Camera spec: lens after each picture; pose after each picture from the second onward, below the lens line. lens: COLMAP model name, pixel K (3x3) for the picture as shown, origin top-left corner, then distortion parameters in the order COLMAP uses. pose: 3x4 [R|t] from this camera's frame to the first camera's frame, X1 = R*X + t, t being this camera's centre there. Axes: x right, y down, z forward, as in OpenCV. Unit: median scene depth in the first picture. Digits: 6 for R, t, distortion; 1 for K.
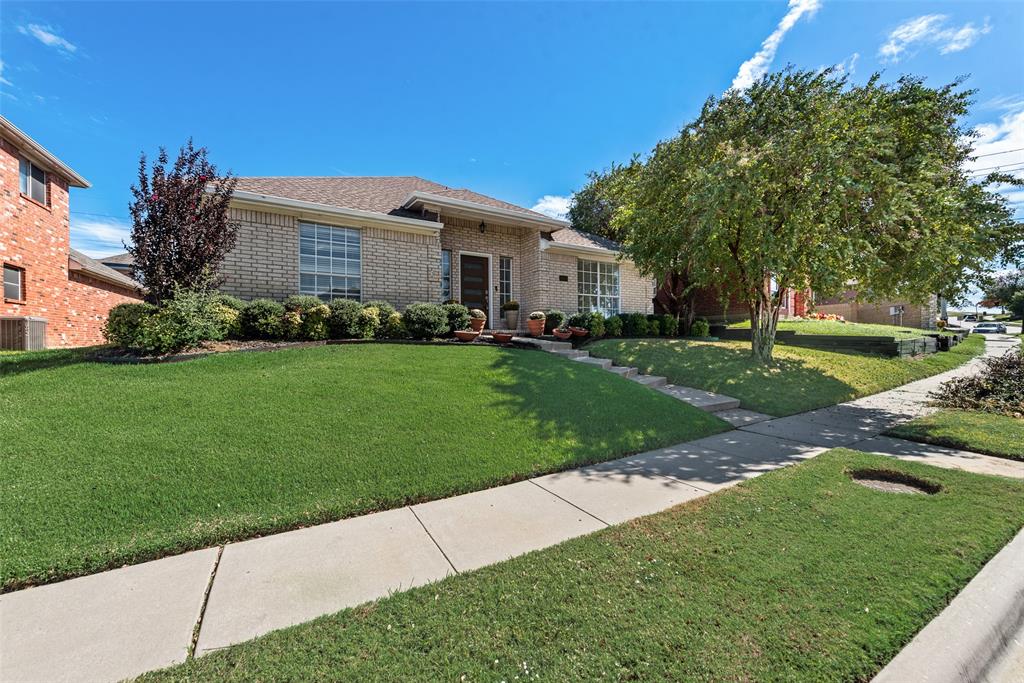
lens RADIAL K [[399.3, 0, 507.0], [0, 399.3, 341.2], [0, 0, 1]] dist [0.007019, 0.000135]
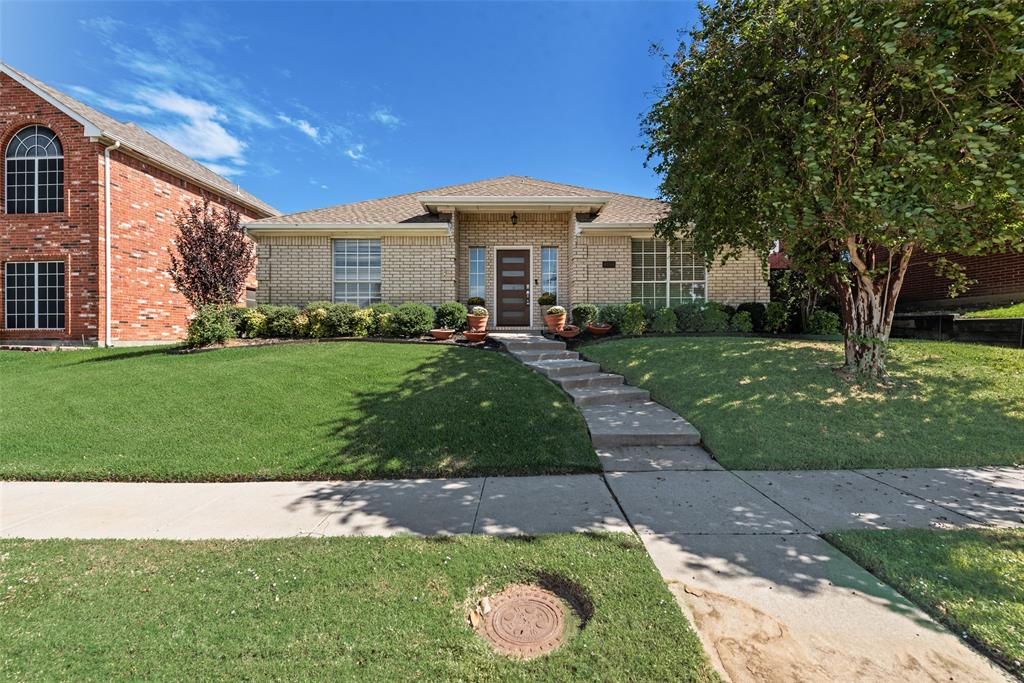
lens RADIAL K [[399.3, 0, 508.5], [0, 399.3, 337.3], [0, 0, 1]] dist [0.007019, 0.000135]
pose [[0.851111, 0.007202, -0.524936, 0.511477], [-0.002902, 0.999955, 0.009014, -0.013581], [0.524977, -0.006149, 0.851094, 0.217046]]
